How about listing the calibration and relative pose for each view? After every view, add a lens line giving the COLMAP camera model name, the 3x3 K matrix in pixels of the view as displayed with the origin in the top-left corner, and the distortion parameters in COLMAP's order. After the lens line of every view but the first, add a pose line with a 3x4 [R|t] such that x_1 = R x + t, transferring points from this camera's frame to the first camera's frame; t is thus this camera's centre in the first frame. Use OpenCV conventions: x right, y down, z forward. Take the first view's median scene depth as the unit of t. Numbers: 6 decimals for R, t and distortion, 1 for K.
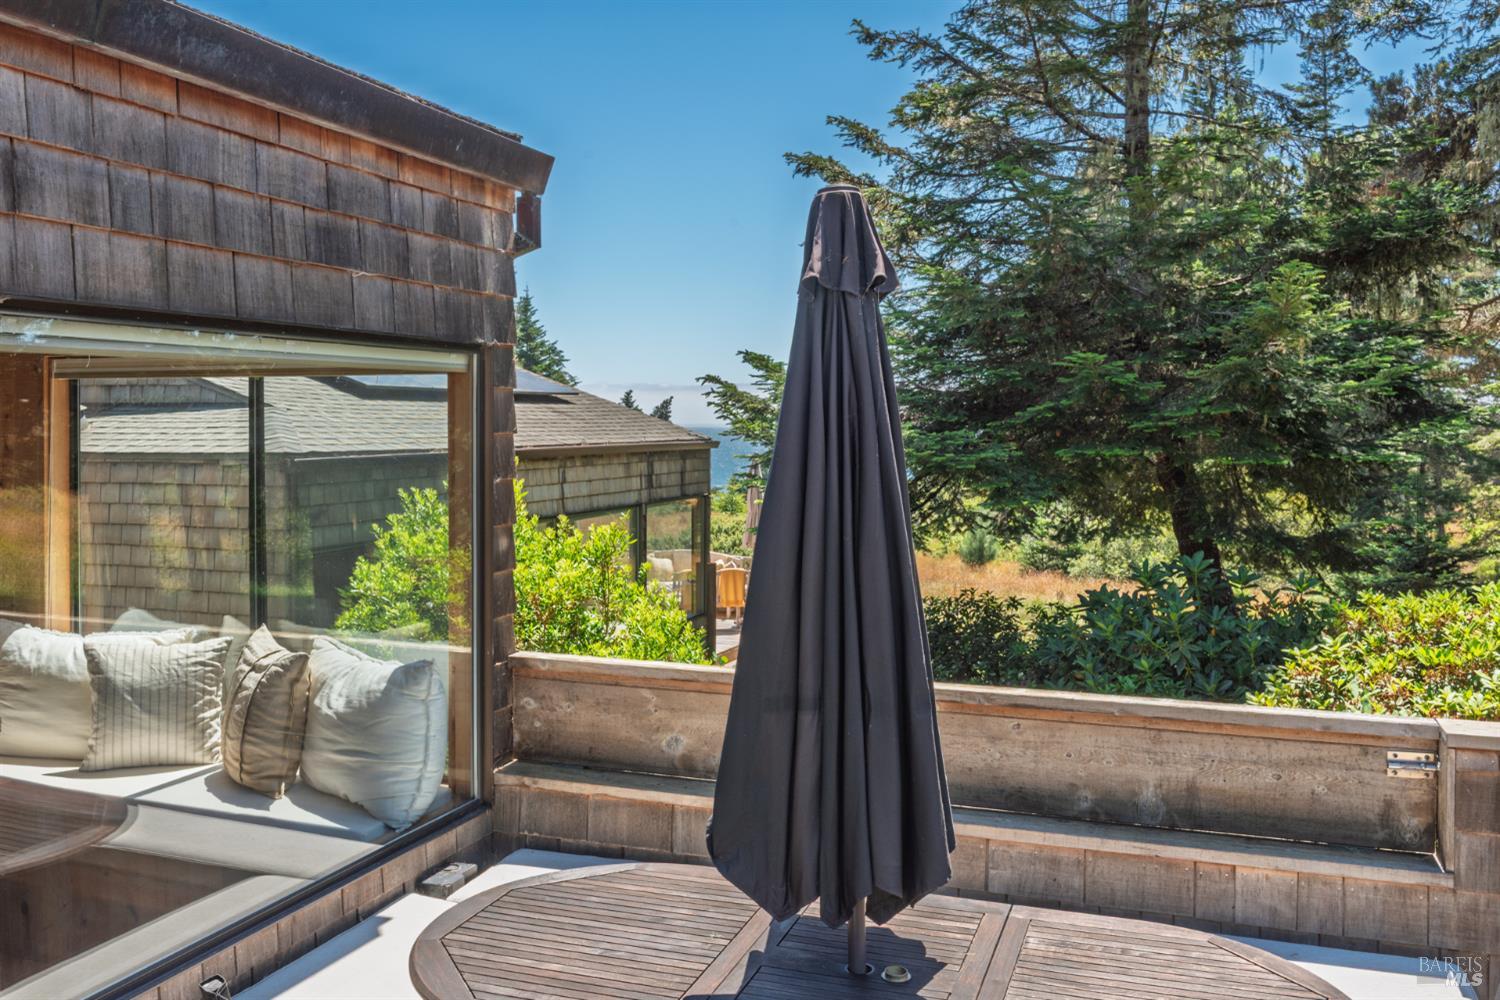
lens RADIAL K [[1319.2, 0, 775.8], [0, 1319.2, 439.3], [0, 0, 1]] dist [-0.020987, -0.005663]
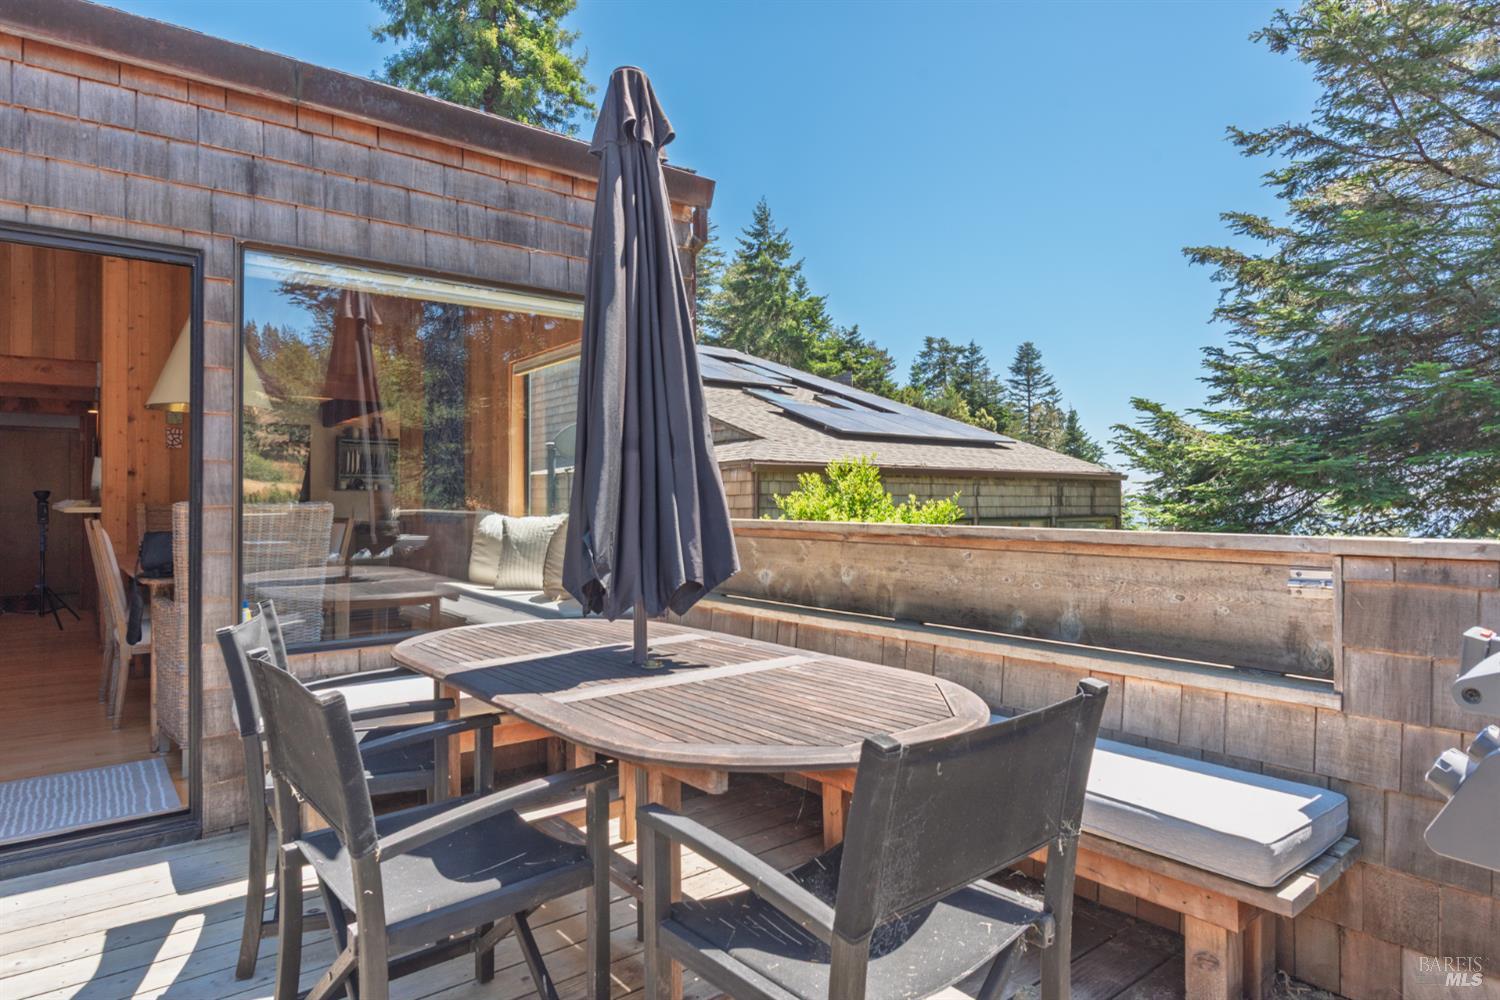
lens RADIAL K [[879.6, 0, 747.2], [0, 879.6, 504.3], [0, 0, 1]] dist [-0.001066, -0.003872]
pose [[0.839476, -0.008403, -0.543331, 0.476961], [-0.002267, 0.999818, -0.018966, 0.201154], [0.543391, 0.017153, 0.839304, 0.248255]]
